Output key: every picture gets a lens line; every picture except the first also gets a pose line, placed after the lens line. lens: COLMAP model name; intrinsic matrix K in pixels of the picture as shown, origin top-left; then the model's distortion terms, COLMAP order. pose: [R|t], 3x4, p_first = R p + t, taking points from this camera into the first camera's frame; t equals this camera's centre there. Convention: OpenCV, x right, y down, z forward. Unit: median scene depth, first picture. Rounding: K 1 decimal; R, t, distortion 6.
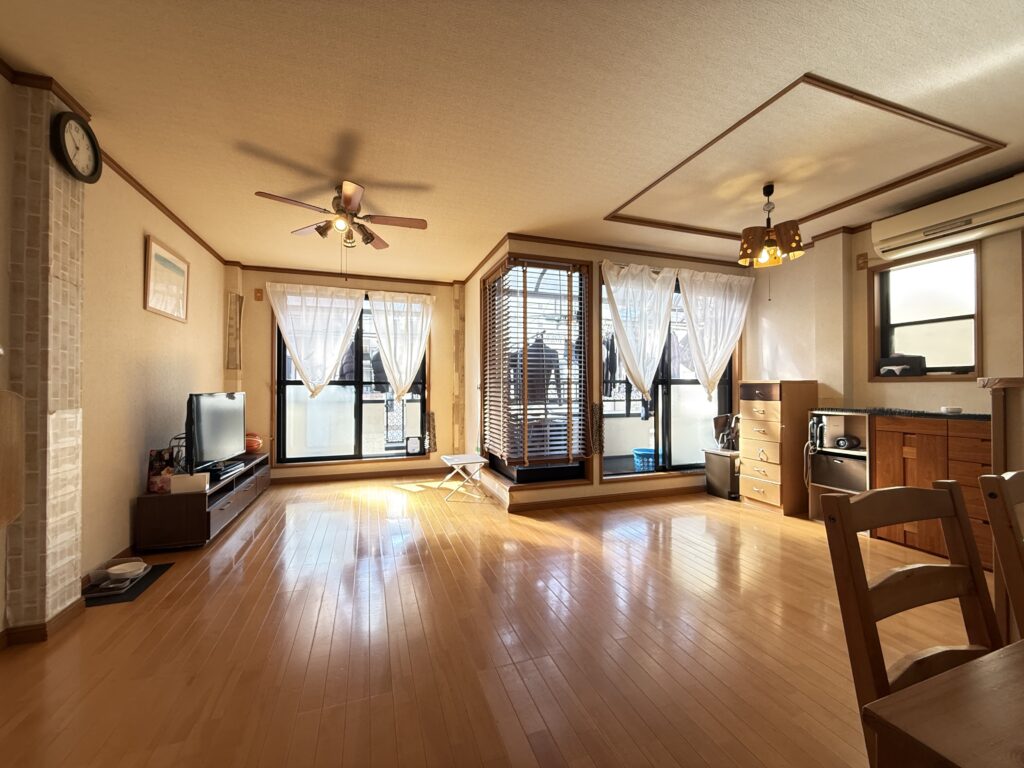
lens RADIAL K [[410.2, 0, 511.4], [0, 410.2, 384.9], [0, 0, 1]] dist [-0.000353, -0.000342]
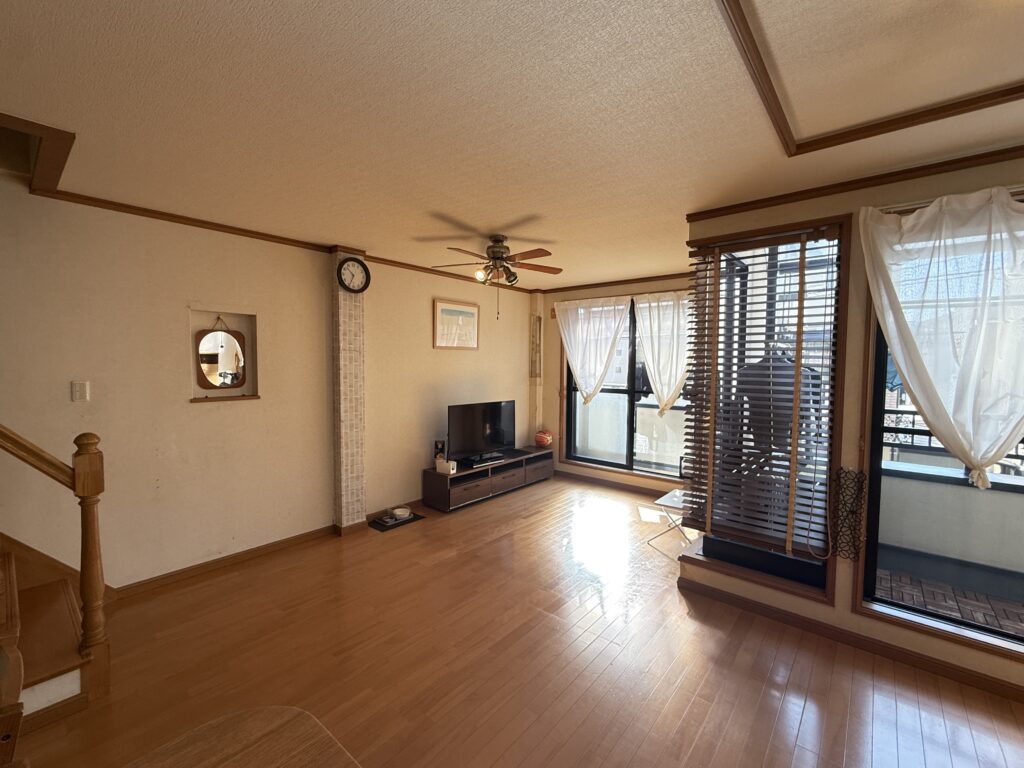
lens RADIAL K [[440.8, 0, 510.3], [0, 440.8, 384.2], [0, 0, 1]] dist [-0.000367, -0.000172]
pose [[0.504868, 0.049818, -0.861758, 0.592115], [-0.000817, 0.998360, 0.057236, -0.127767], [0.863196, -0.028193, 0.504081, 0.364066]]
